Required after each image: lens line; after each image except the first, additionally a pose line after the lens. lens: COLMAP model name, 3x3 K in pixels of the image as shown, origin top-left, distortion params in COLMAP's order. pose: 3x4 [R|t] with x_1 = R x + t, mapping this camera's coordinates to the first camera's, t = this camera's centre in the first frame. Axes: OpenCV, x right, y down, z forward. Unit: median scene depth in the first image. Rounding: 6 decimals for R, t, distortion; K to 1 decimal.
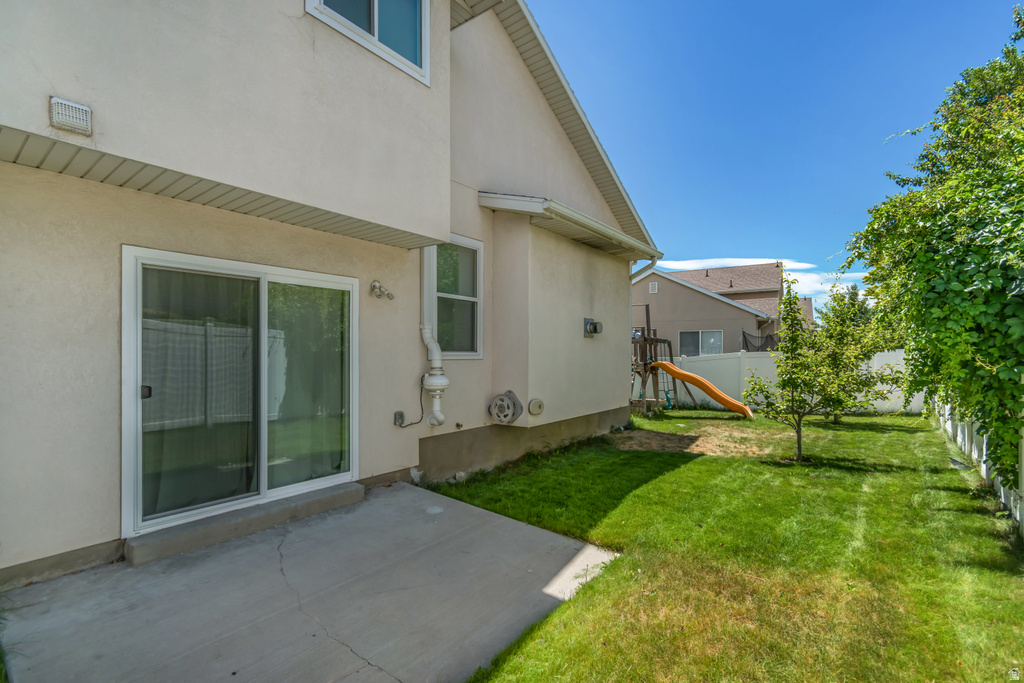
lens RADIAL K [[457.7, 0, 512.0], [0, 457.7, 341.5], [0, 0, 1]] dist [-0.001197, -0.000530]
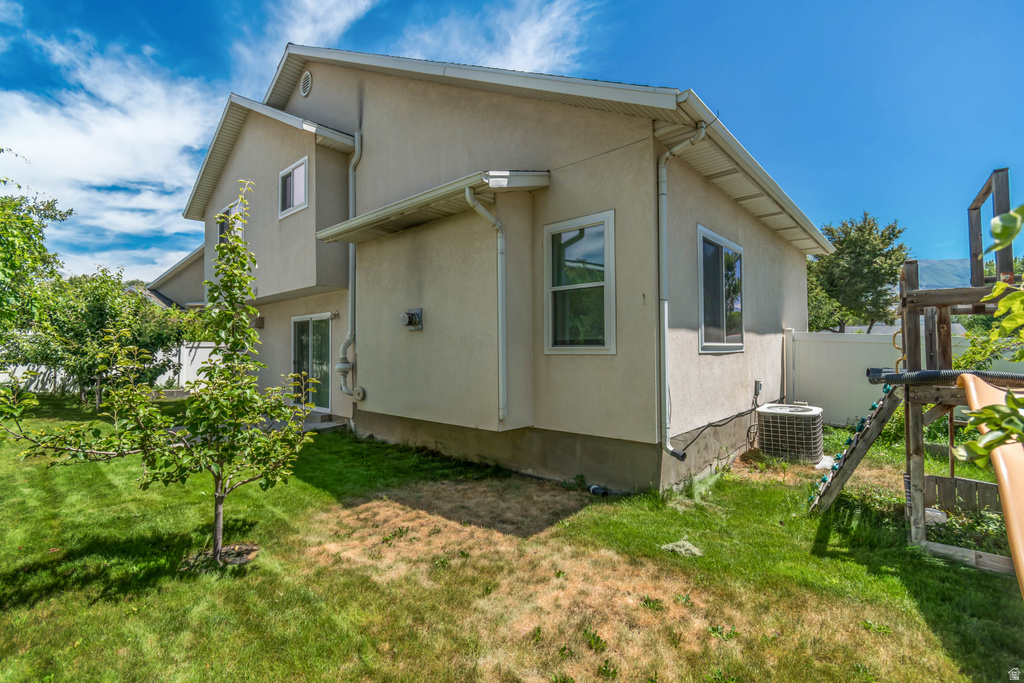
lens RADIAL K [[457.7, 0, 512.0], [0, 457.7, 341.5], [0, 0, 1]] dist [-0.001197, -0.000530]
pose [[-0.076352, -0.019341, -0.996893, 0.981612], [0.021993, 0.999536, -0.021077, 0.032556], [0.996838, -0.023534, -0.075891, 1.192560]]
